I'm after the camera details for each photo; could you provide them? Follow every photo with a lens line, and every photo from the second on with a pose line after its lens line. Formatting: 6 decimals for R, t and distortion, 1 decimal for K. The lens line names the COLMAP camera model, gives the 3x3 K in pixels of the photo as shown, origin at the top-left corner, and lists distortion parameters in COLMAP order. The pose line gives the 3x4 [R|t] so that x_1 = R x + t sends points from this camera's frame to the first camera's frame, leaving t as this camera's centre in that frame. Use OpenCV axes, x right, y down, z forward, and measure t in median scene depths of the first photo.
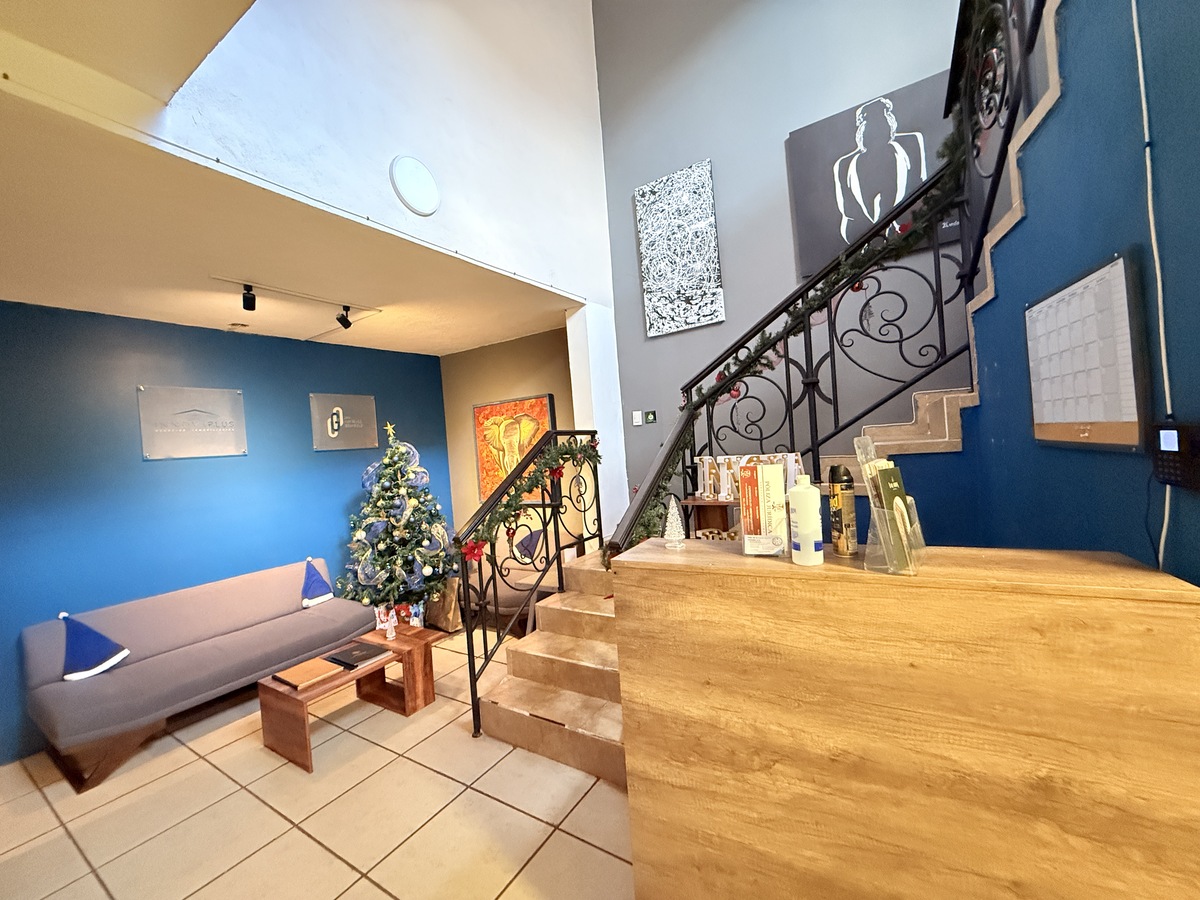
lens RADIAL K [[478.4, 0, 595.6], [0, 478.4, 445.8], [0, 0, 1]] dist [-0.000162, -0.000297]
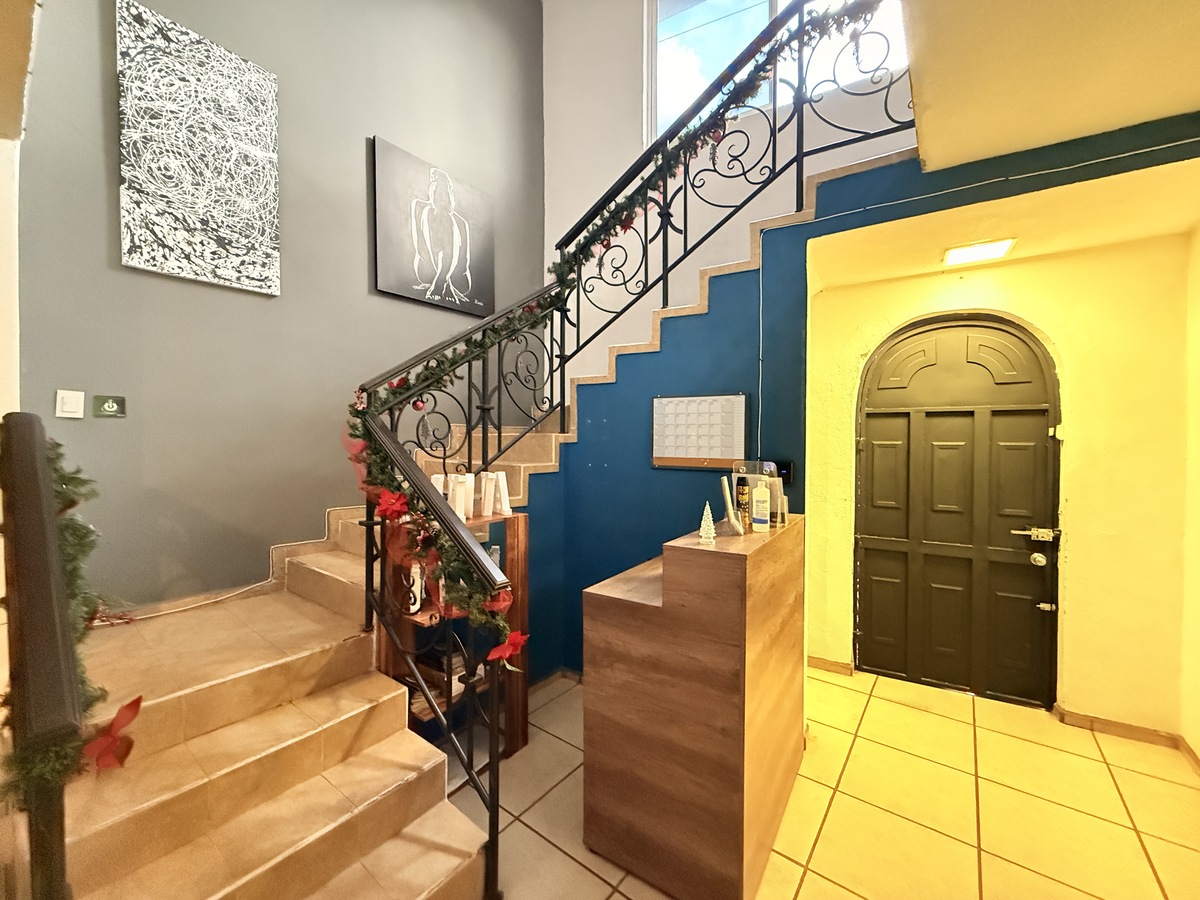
lens RADIAL K [[478.4, 0, 595.6], [0, 478.4, 445.8], [0, 0, 1]] dist [-0.000162, -0.000297]
pose [[0.084056, 0.066342, 0.994250, -0.418555], [-0.011607, 0.997779, -0.065596, 0.015872], [-0.996393, -0.006026, 0.084639, 0.436582]]
